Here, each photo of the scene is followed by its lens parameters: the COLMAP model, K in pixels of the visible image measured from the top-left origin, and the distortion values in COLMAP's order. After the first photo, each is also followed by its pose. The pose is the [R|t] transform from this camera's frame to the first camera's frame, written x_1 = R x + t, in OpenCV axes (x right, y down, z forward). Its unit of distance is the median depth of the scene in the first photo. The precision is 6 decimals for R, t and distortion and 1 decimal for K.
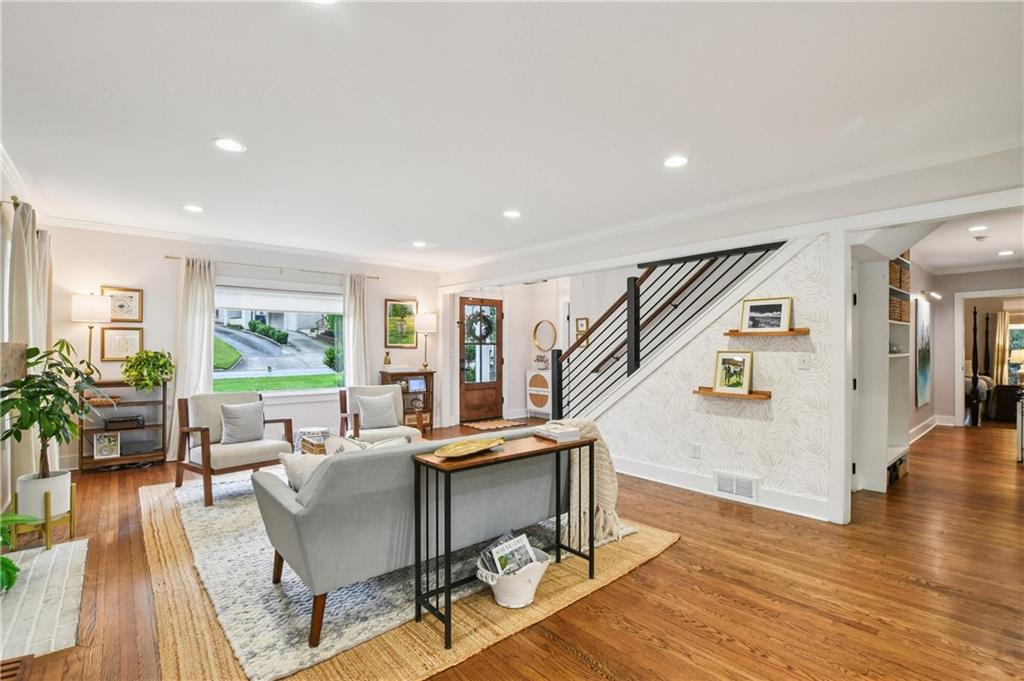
lens RADIAL K [[473.5, 0, 503.0], [0, 473.5, 342.9], [0, 0, 1]] dist [-0.039323, 0.008823]
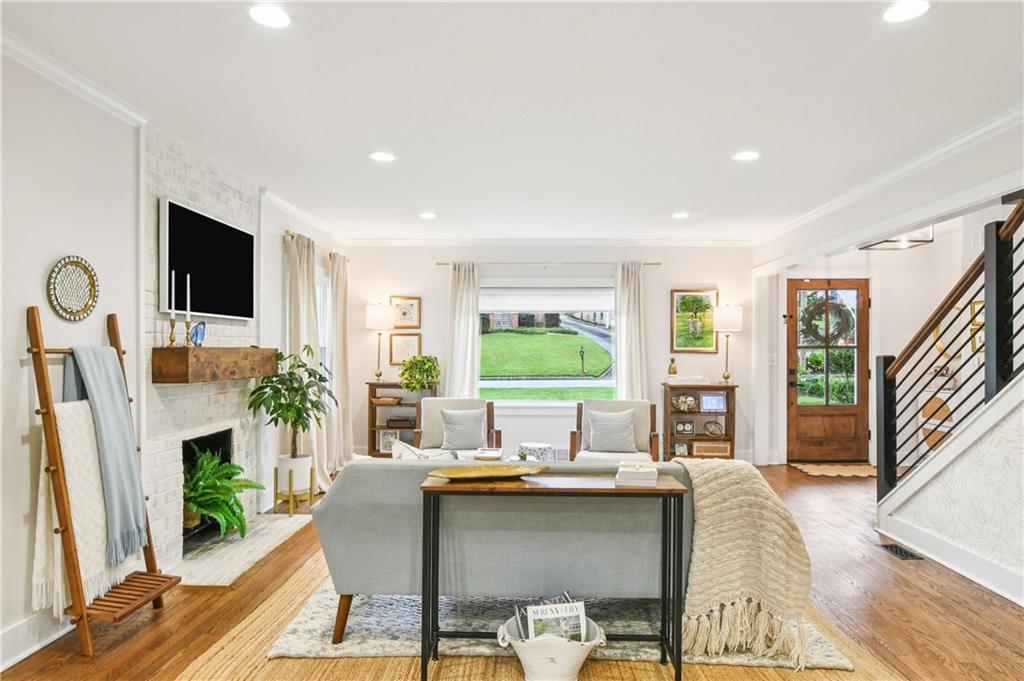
lens RADIAL K [[610.6, 0, 506.3], [0, 610.6, 352.8], [0, 0, 1]] dist [-0.012062, 0.002057]
pose [[0.743096, 0.001416, -0.669183, 0.289682], [0.005179, 0.999956, 0.007866, 0.001642], [0.669165, -0.009311, 0.743056, 0.098438]]
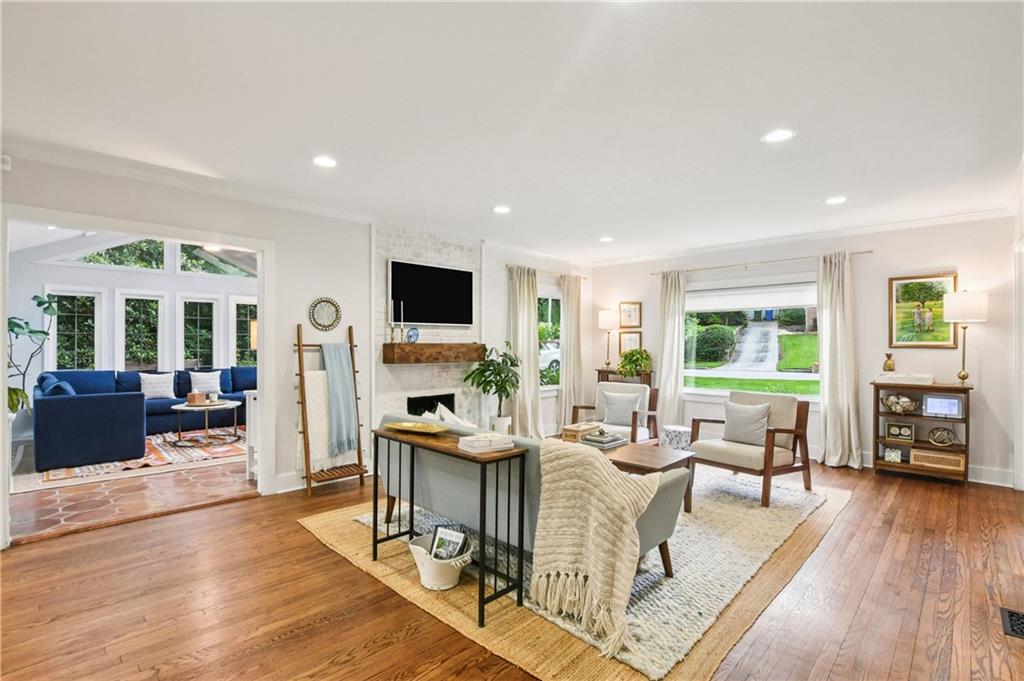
lens RADIAL K [[473.5, 0, 503.0], [0, 473.5, 342.9], [0, 0, 1]] dist [-0.039323, 0.008823]
pose [[0.095590, -0.006125, -0.995402, 0.501544], [0.006205, 0.999965, -0.005557, 0.004603], [0.995401, -0.005645, 0.095625, 0.476458]]
